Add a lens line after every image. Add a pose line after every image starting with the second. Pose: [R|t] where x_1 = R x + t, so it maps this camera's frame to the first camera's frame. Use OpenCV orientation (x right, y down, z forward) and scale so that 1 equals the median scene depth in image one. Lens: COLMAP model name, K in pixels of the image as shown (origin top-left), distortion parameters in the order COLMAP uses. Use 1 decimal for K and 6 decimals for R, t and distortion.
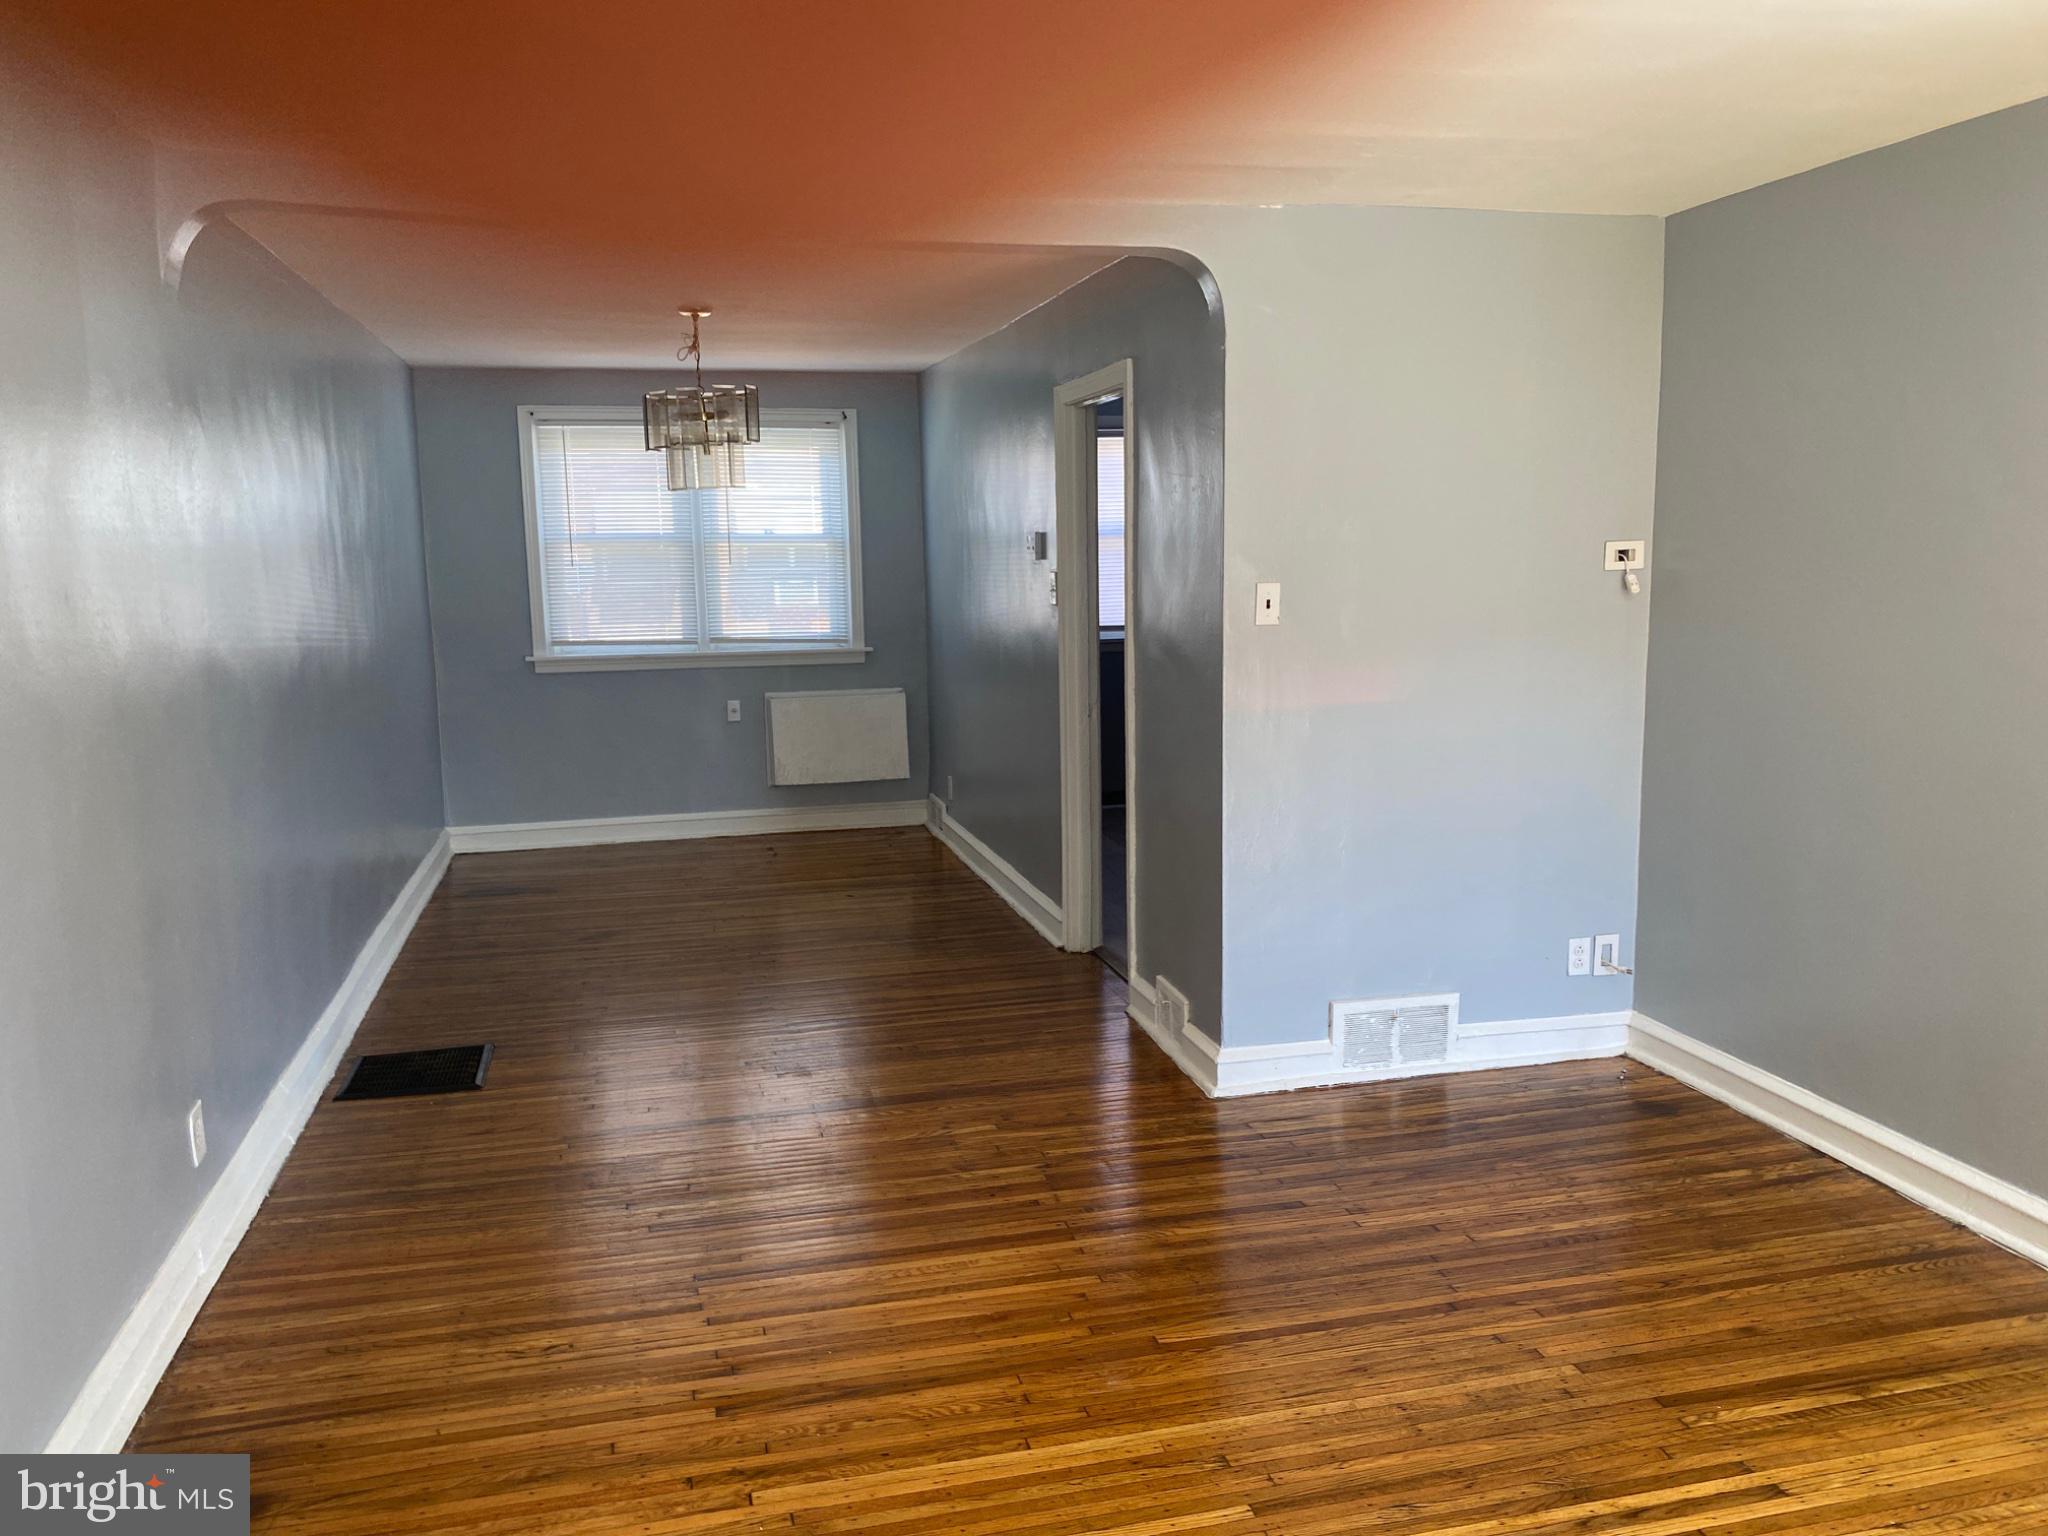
lens RADIAL K [[1562.0, 0, 1037.9], [0, 1562.0, 740.3], [0, 0, 1]] dist [0.022041, -0.025740]
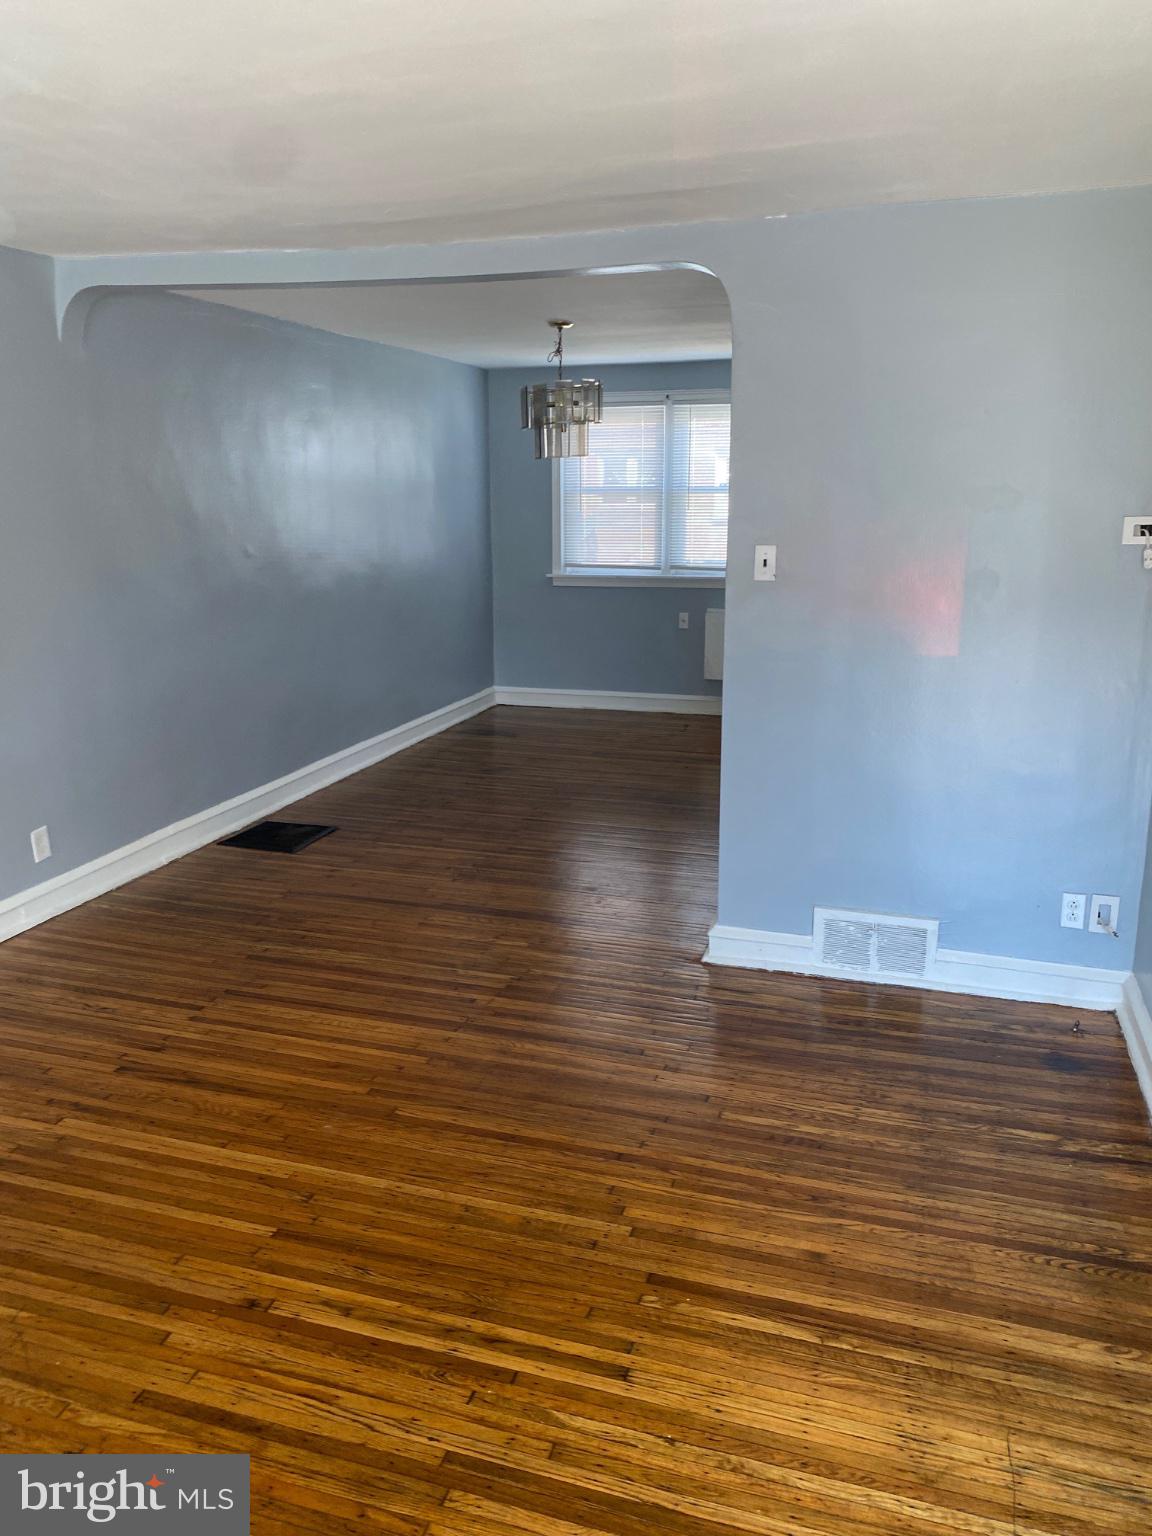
lens RADIAL K [[1171.5, 0, 565.8], [0, 1171.5, 744.6], [0, 0, 1]] dist [0.022041, -0.025740]
pose [[0.848839, 0.125419, -0.513558, 0.587902], [-0.076653, 0.990384, 0.115170, -0.050791], [0.523064, -0.058395, 0.850290, 0.199443]]
